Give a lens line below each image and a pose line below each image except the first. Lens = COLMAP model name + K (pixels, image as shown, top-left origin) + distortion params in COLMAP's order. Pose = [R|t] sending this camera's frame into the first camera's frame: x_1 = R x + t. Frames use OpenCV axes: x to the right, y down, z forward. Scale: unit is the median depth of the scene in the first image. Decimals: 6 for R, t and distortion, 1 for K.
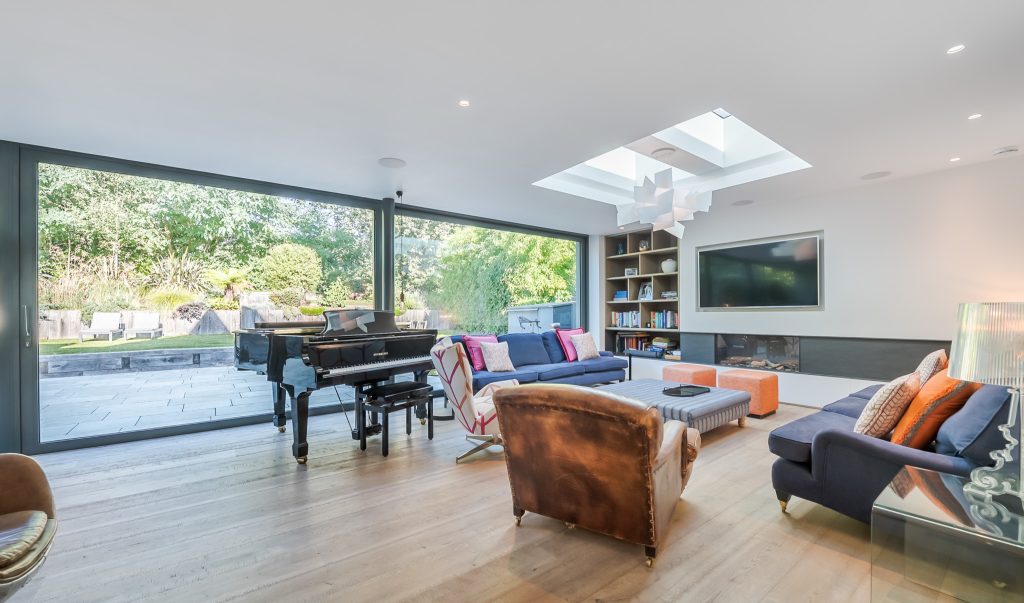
lens RADIAL K [[400.2, 0, 511.5], [0, 400.2, 308.7], [0, 0, 1]] dist [0.015107, -0.000226]
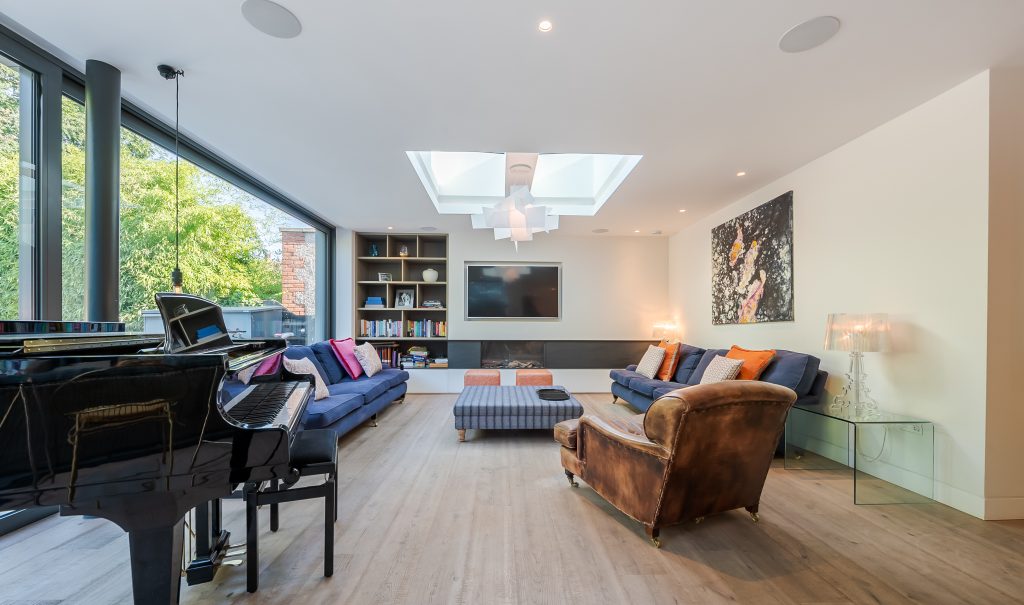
lens RADIAL K [[400.2, 0, 503.1], [0, 400.2, 327.0], [0, 0, 1]] dist [0.015107, -0.000226]
pose [[0.591636, 0.009206, 0.806153, -0.303292], [-0.018296, 0.999831, 0.002010, 0.017557], [-0.805998, -0.015938, 0.591704, 0.248515]]
